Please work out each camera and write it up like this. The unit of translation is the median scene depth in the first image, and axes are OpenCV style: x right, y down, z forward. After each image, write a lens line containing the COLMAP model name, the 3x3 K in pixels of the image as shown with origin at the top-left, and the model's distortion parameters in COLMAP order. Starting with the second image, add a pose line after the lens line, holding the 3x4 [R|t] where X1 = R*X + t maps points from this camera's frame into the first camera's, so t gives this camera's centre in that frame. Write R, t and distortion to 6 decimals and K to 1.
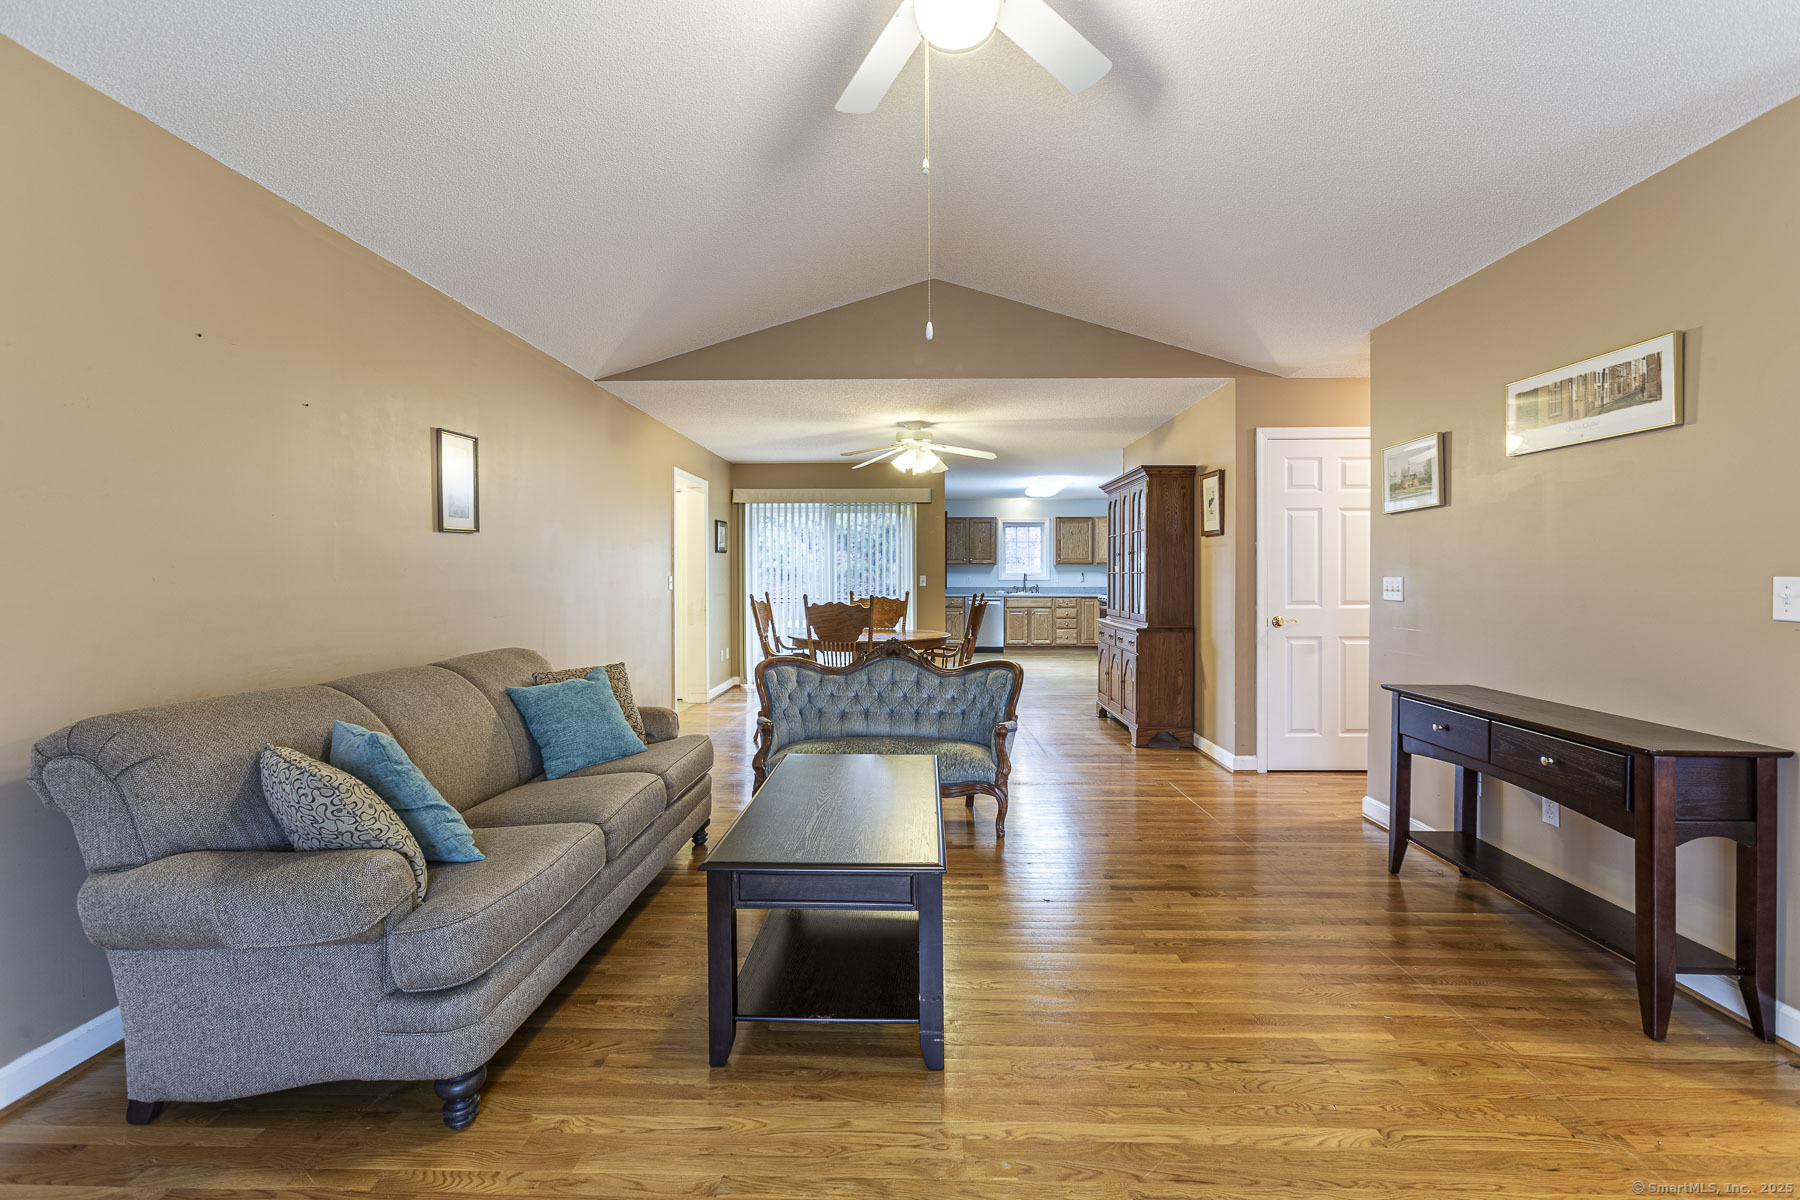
lens RADIAL K [[807.4, 0, 901.0], [0, 807.4, 588.5], [0, 0, 1]] dist [-0.006720, 0.006763]
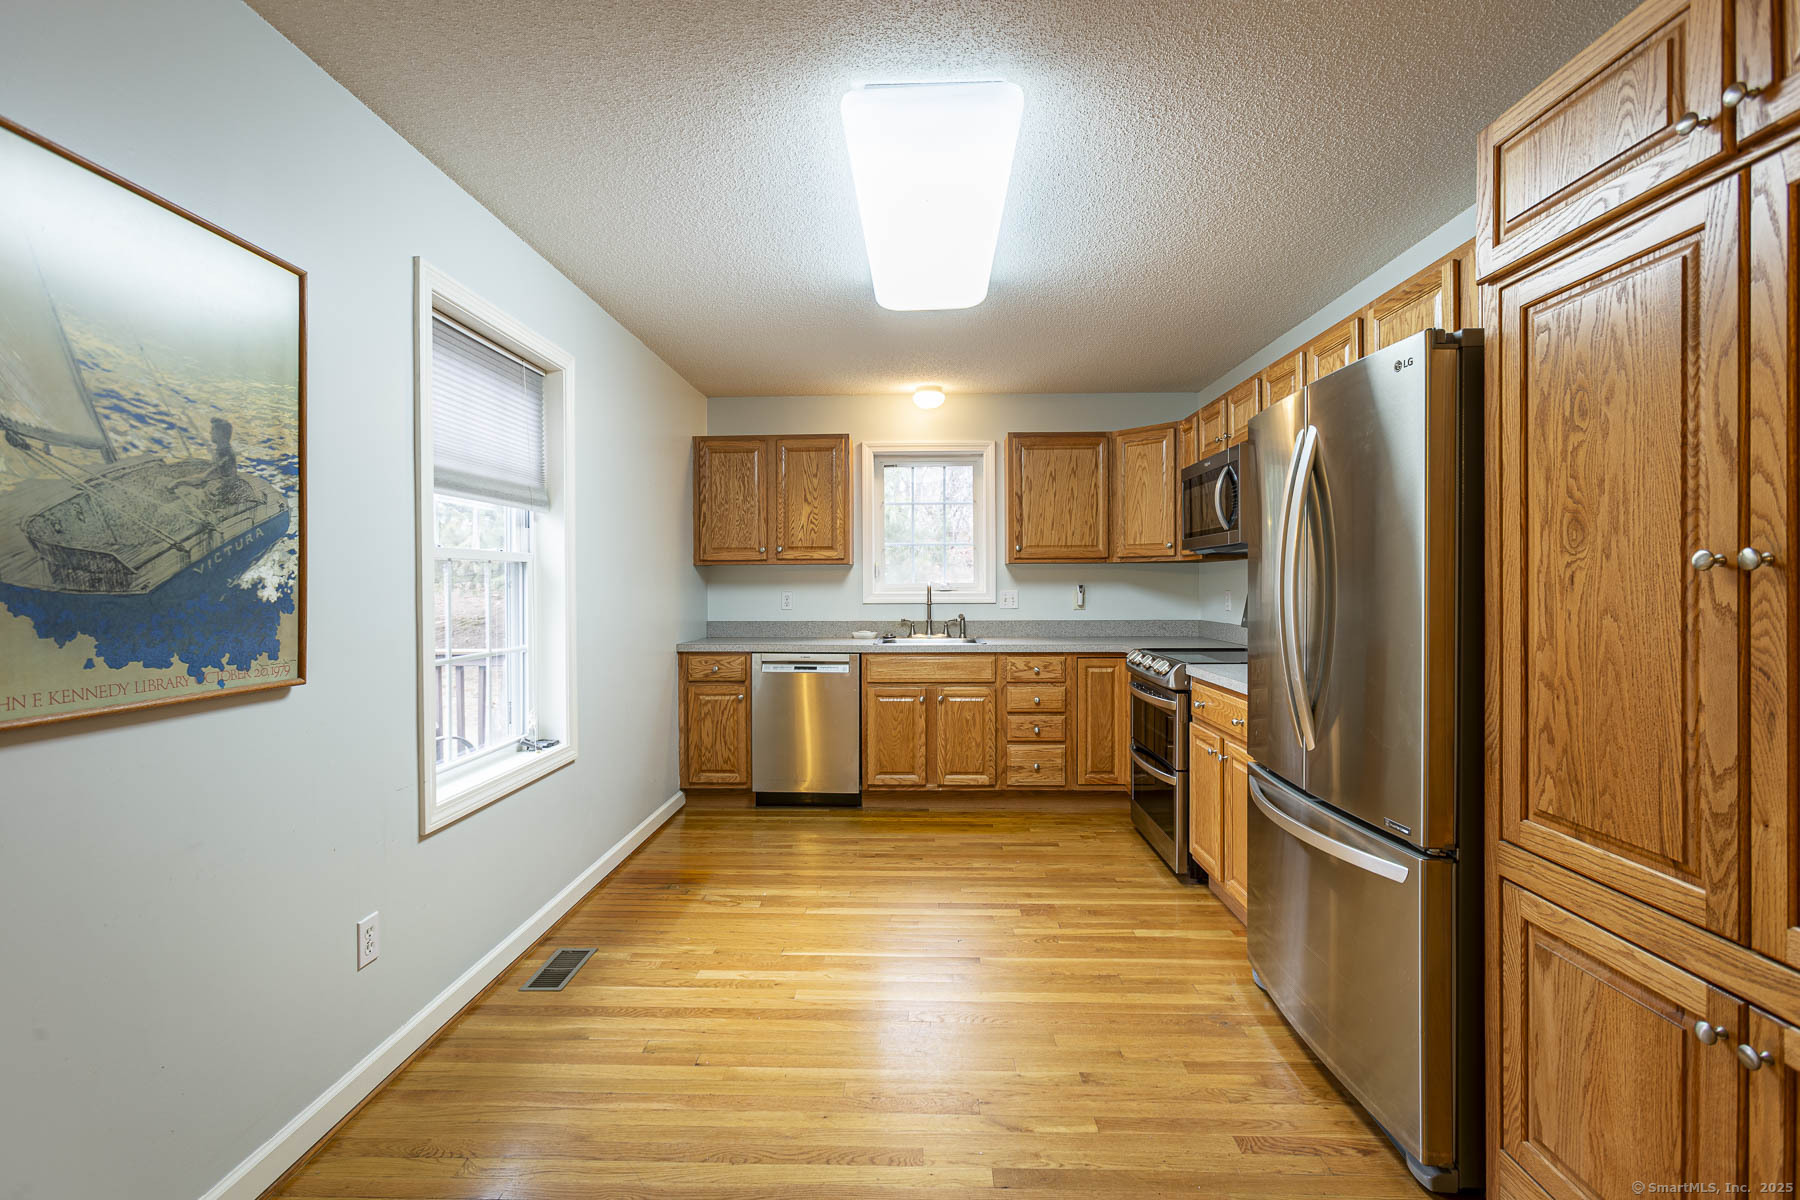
lens RADIAL K [[807.4, 0, 915.1], [0, 807.4, 588.6], [0, 0, 1]] dist [-0.006720, 0.006763]
pose [[0.999765, 0.000064, 0.021680, 0.141726], [0.000099, 0.999971, -0.007554, -0.014692], [-0.021680, 0.007555, 0.999736, 0.635734]]
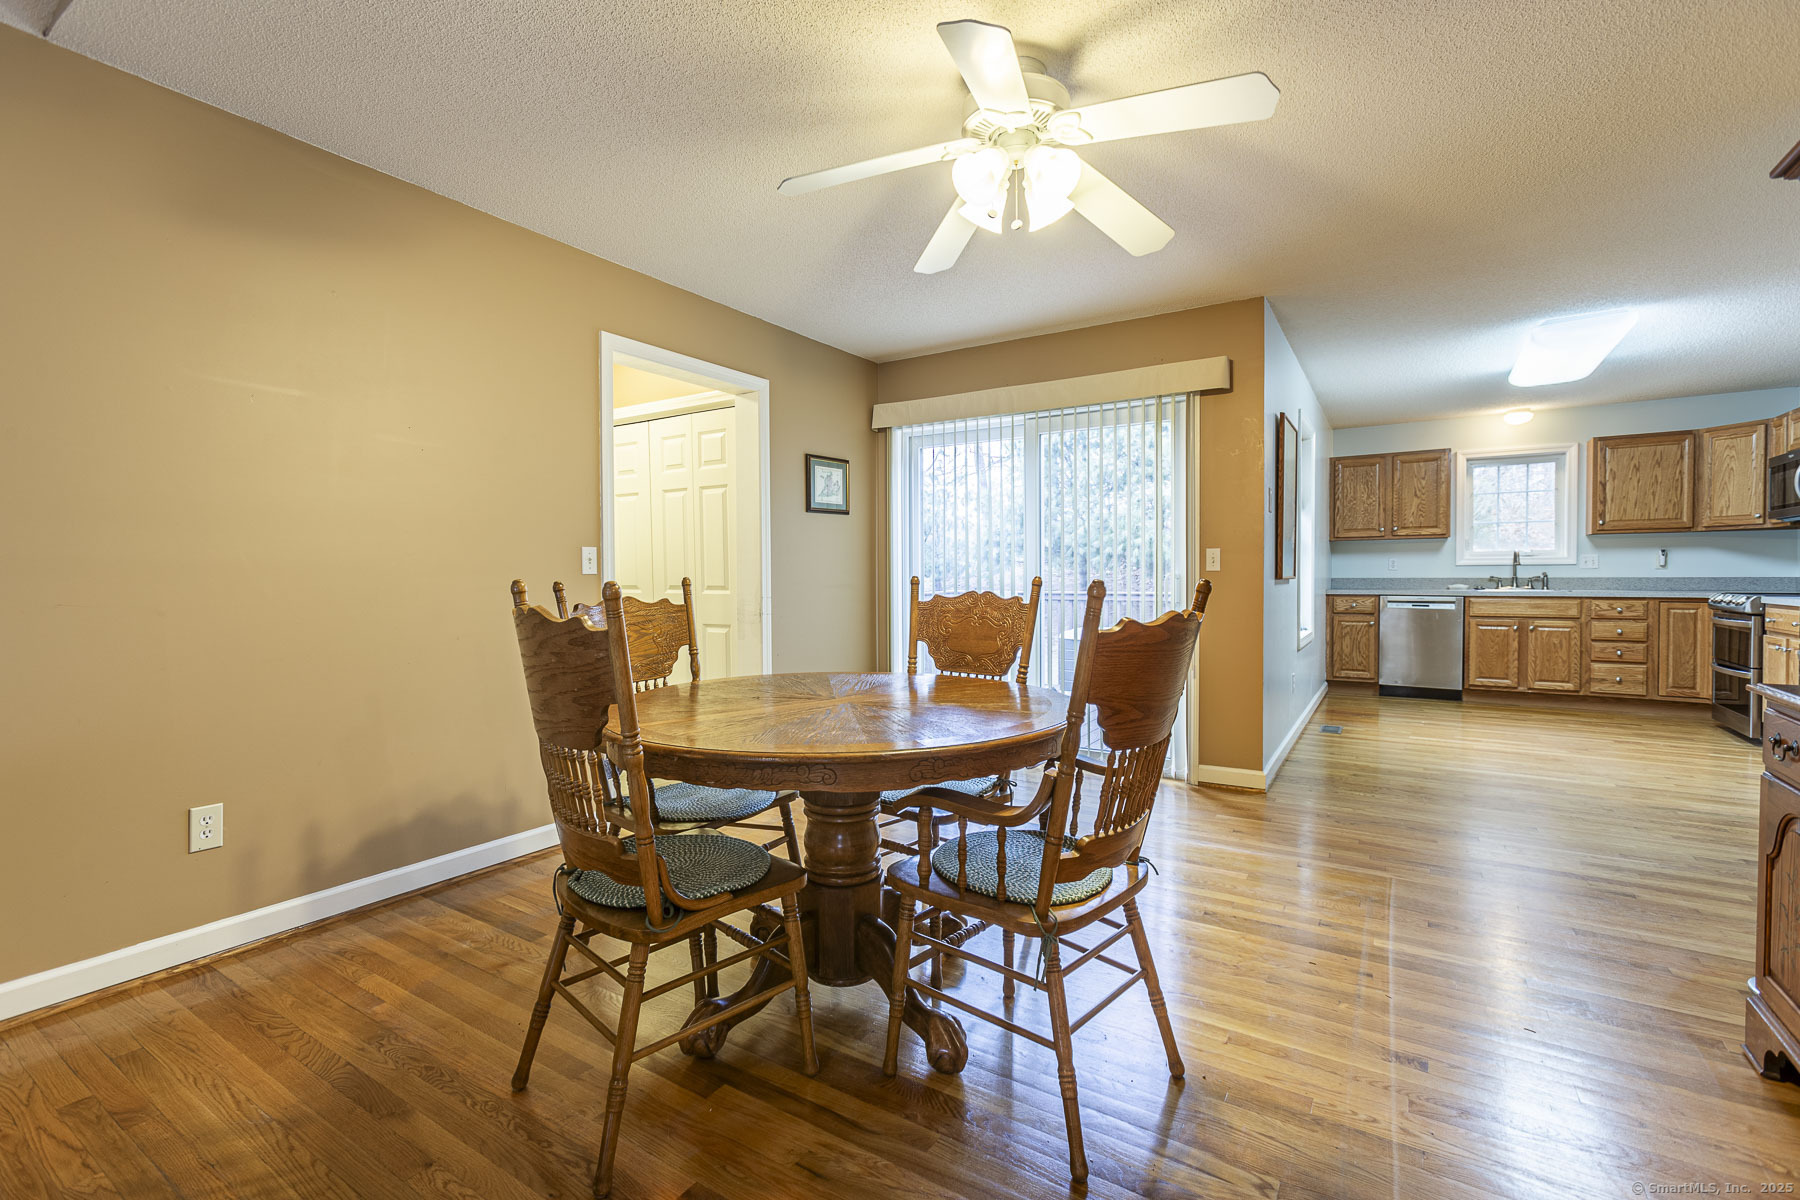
lens RADIAL K [[807.4, 0, 903.5], [0, 807.4, 591.4], [0, 0, 1]] dist [-0.006720, 0.006763]
pose [[0.865091, 0.008950, -0.501535, 0.073795], [-0.004312, 0.999937, 0.010406, 0.003373], [0.501596, -0.006840, 0.865075, 0.354564]]
